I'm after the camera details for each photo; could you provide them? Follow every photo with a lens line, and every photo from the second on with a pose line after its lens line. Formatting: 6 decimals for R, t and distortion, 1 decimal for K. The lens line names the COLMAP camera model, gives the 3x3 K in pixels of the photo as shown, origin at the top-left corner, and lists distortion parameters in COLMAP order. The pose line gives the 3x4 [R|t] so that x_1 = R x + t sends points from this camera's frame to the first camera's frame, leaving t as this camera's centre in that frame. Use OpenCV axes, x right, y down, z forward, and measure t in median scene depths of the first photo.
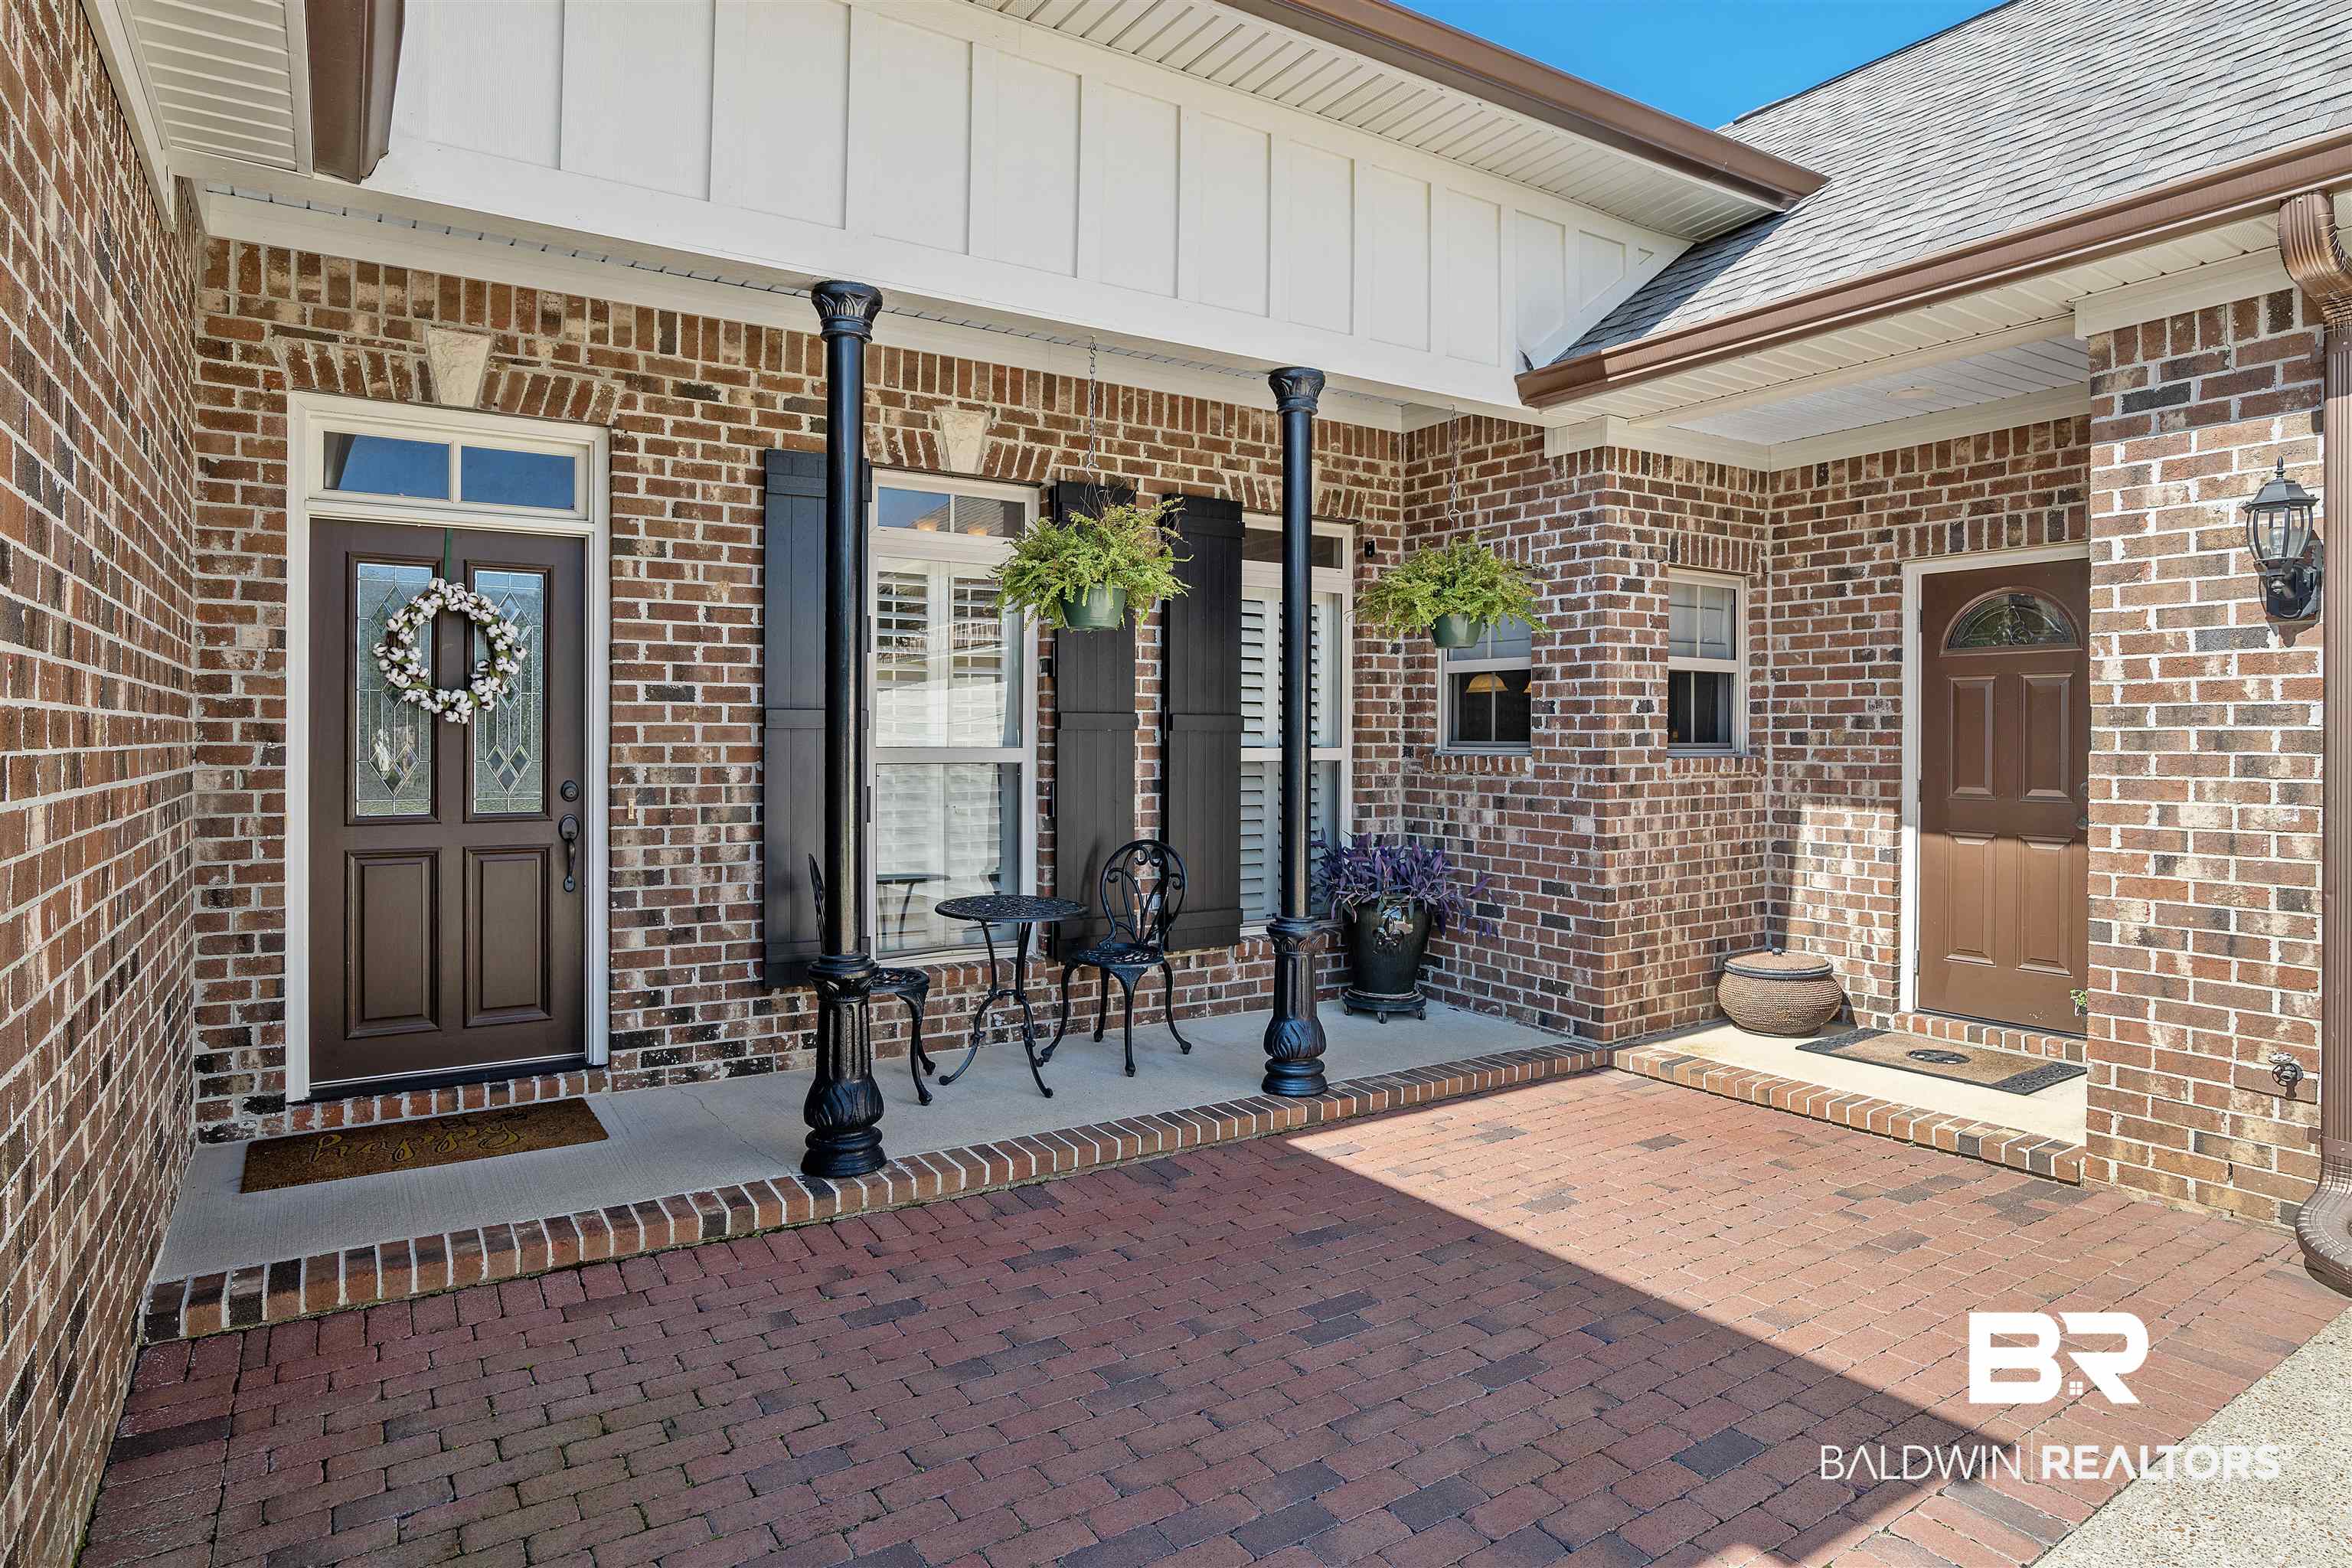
lens RADIAL K [[1254.4, 0, 1188.6], [0, 1254.4, 735.4], [0, 0, 1]] dist [0.001441, 0.000494]
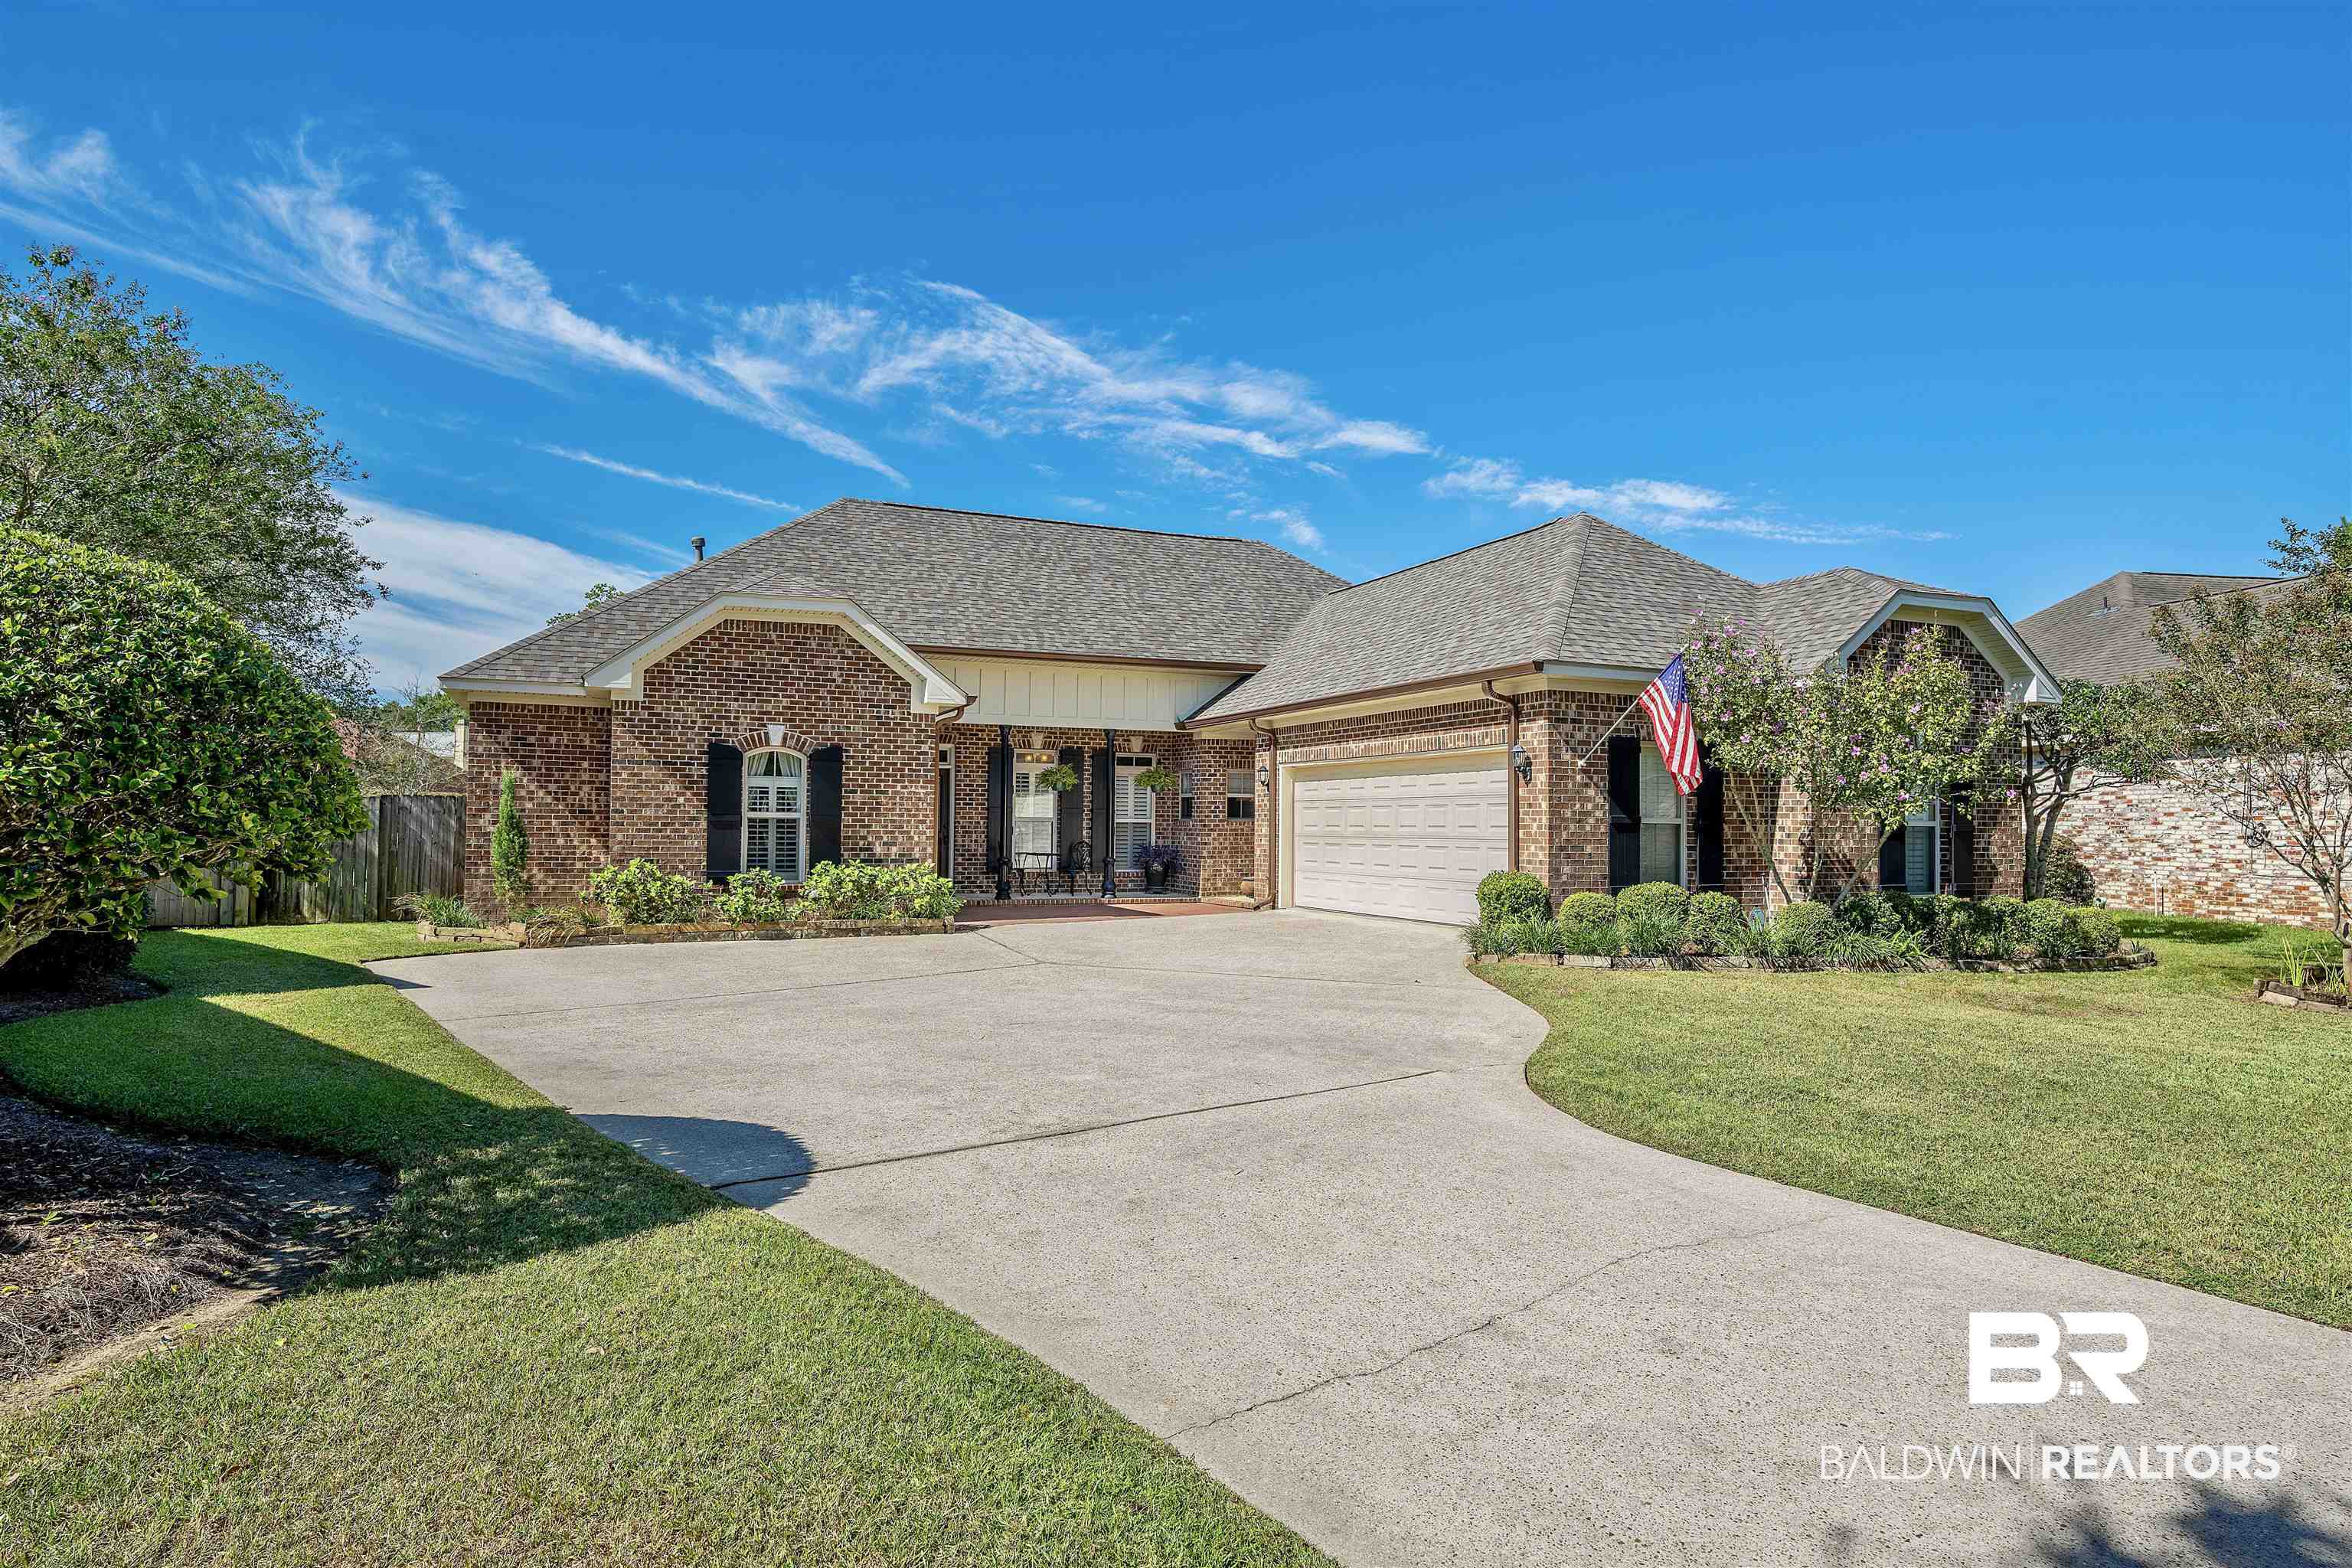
lens RADIAL K [[1254.4, 0, 1188.6], [0, 1254.4, 735.4], [0, 0, 1]] dist [0.001441, 0.000494]
pose [[0.986914, -0.007429, -0.161078, 0.891038], [-0.004336, 0.997354, -0.072565, 0.034977], [0.161191, 0.072314, 0.984270, -2.707925]]
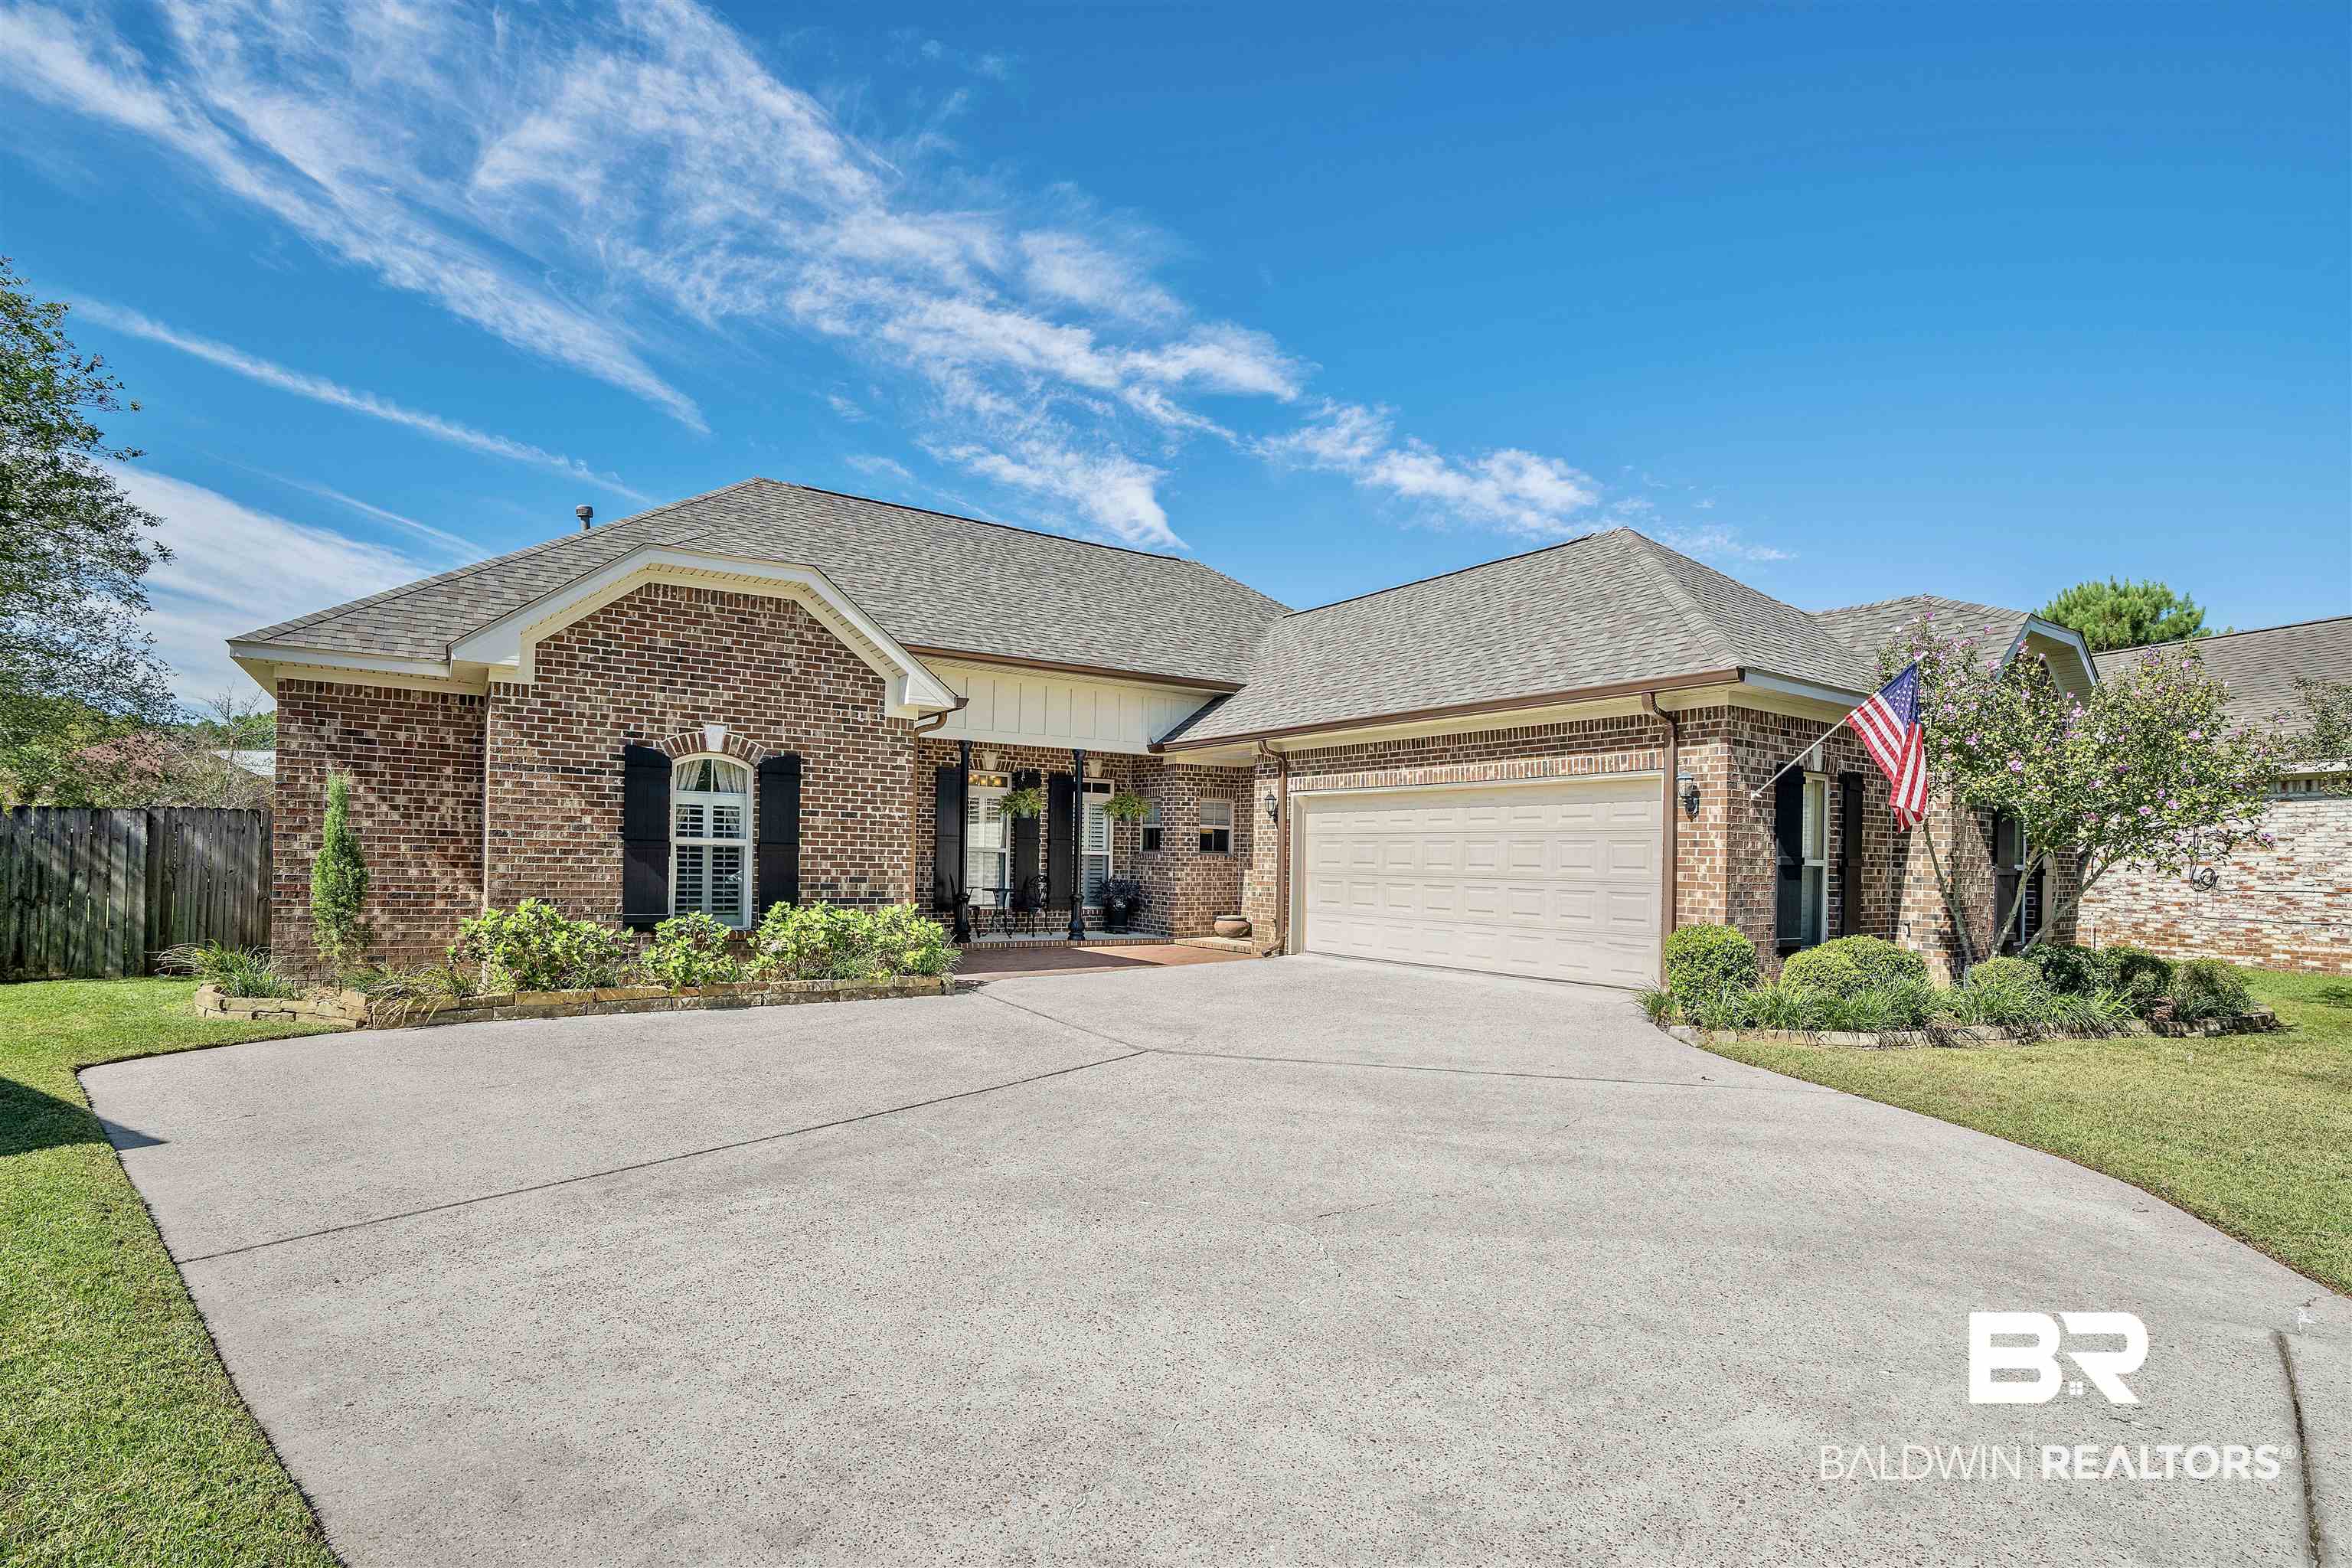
lens RADIAL K [[1089.9, 0, 1173.6], [0, 1089.9, 816.1], [0, 0, 1]] dist [-0.029147, 0.000603]
pose [[0.999793, 0.016543, 0.011857, 0.282400], [-0.016075, 0.999129, -0.038512, 0.027838], [-0.012484, 0.038313, 0.999188, -1.944130]]
